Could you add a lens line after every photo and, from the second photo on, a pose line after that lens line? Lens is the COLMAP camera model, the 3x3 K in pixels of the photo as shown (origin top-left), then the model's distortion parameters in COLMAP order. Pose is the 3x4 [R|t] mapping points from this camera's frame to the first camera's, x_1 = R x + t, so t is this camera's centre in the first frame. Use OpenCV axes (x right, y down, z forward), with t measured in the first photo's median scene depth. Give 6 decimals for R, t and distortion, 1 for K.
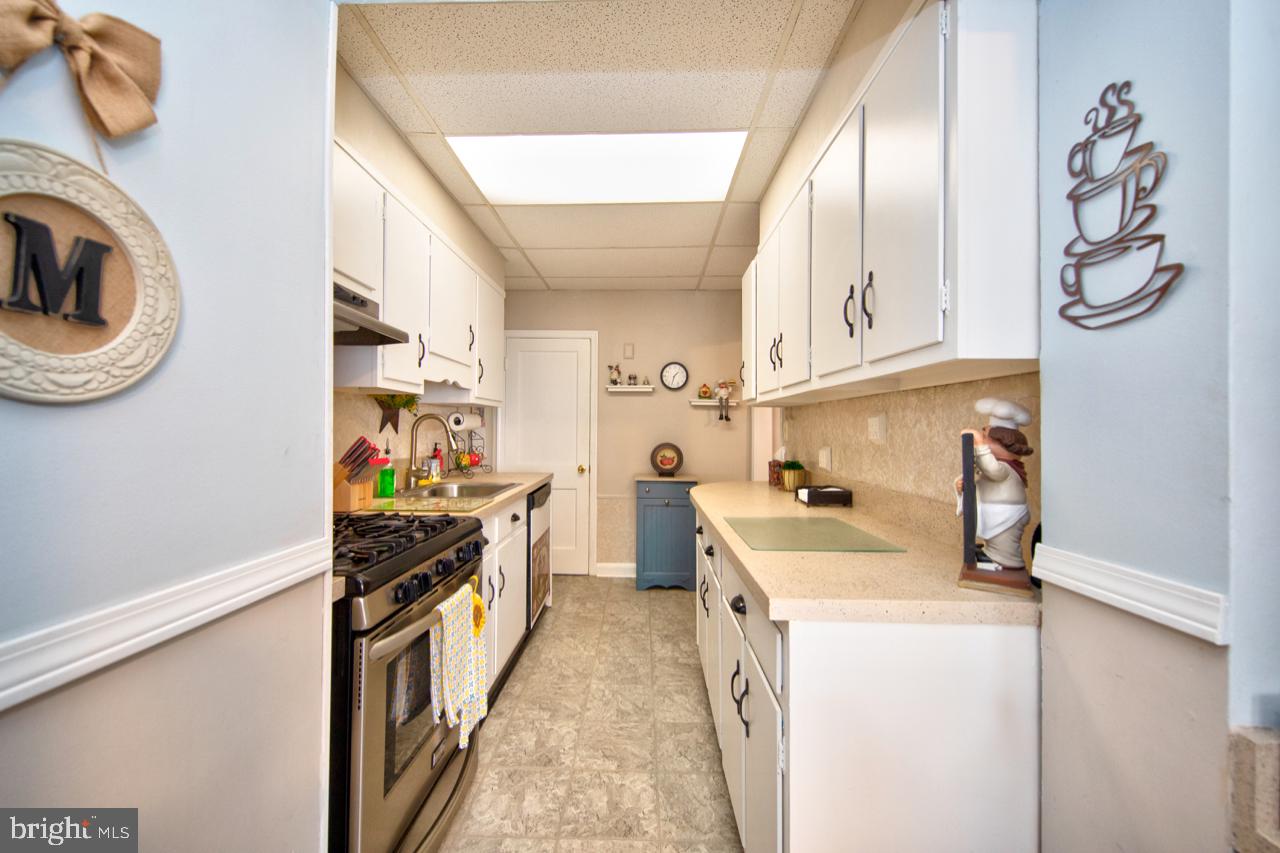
lens RADIAL K [[512.5, 0, 639.1], [0, 512.5, 423.4], [0, 0, 1]] dist [0.001482, -0.000344]
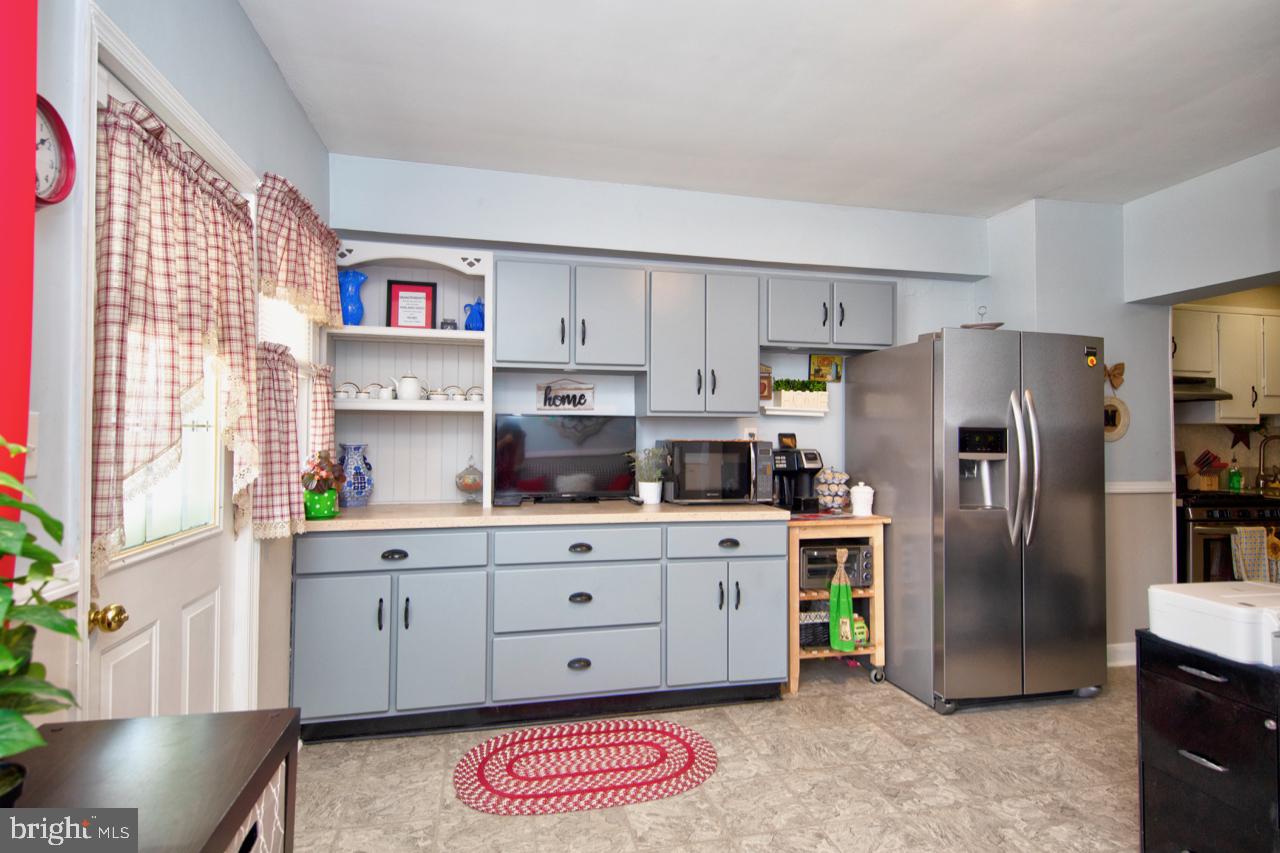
lens RADIAL K [[616.9, 0, 646.3], [0, 616.9, 423.7], [0, 0, 1]] dist [0.005252, -0.004173]
pose [[0.242471, -0.027285, -0.969775, 1.247973], [0.007482, 0.999627, -0.026254, -0.029923], [0.970130, -0.000890, 0.242585, -1.659013]]
